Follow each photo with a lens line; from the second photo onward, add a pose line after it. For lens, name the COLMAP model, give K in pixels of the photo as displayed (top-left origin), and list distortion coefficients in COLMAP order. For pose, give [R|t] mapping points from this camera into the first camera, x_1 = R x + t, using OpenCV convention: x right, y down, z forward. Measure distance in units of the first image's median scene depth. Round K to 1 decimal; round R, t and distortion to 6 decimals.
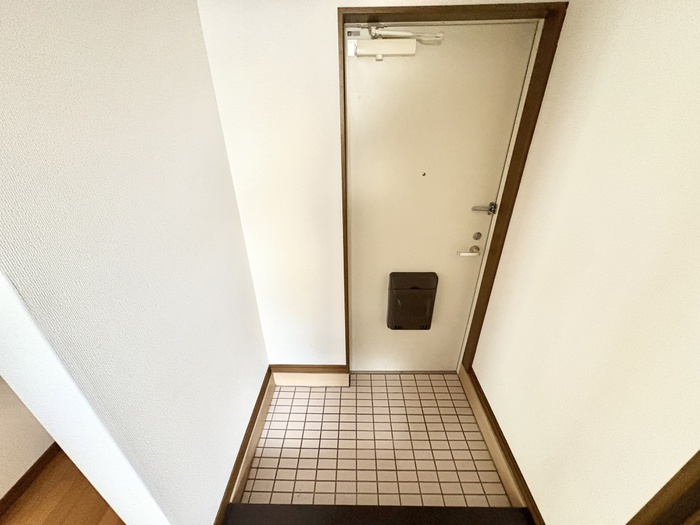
lens RADIAL K [[279.4, 0, 350.6], [0, 279.4, 261.6], [0, 0, 1]] dist [0.000429, -0.000564]
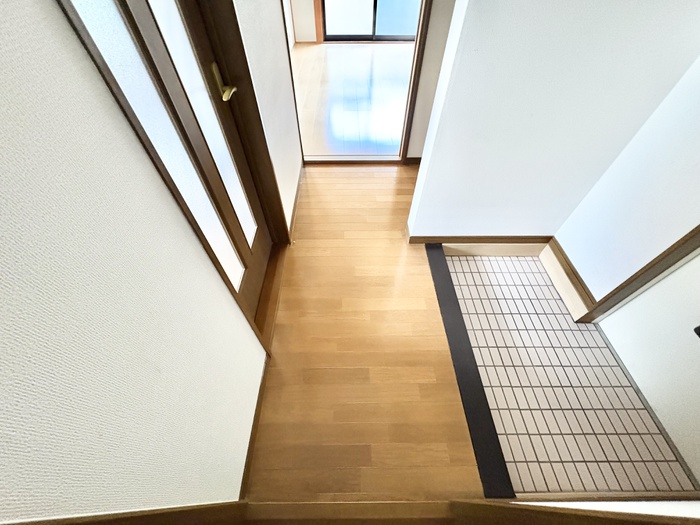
lens RADIAL K [[279.4, 0, 348.2], [0, 279.4, 264.8], [0, 0, 1]] dist [0.000429, -0.000564]
pose [[0.037115, 0.800190, -0.598596, 0.356867], [-0.408675, 0.558782, 0.721628, 0.001878], [0.911925, 0.217848, 0.347757, -0.001376]]
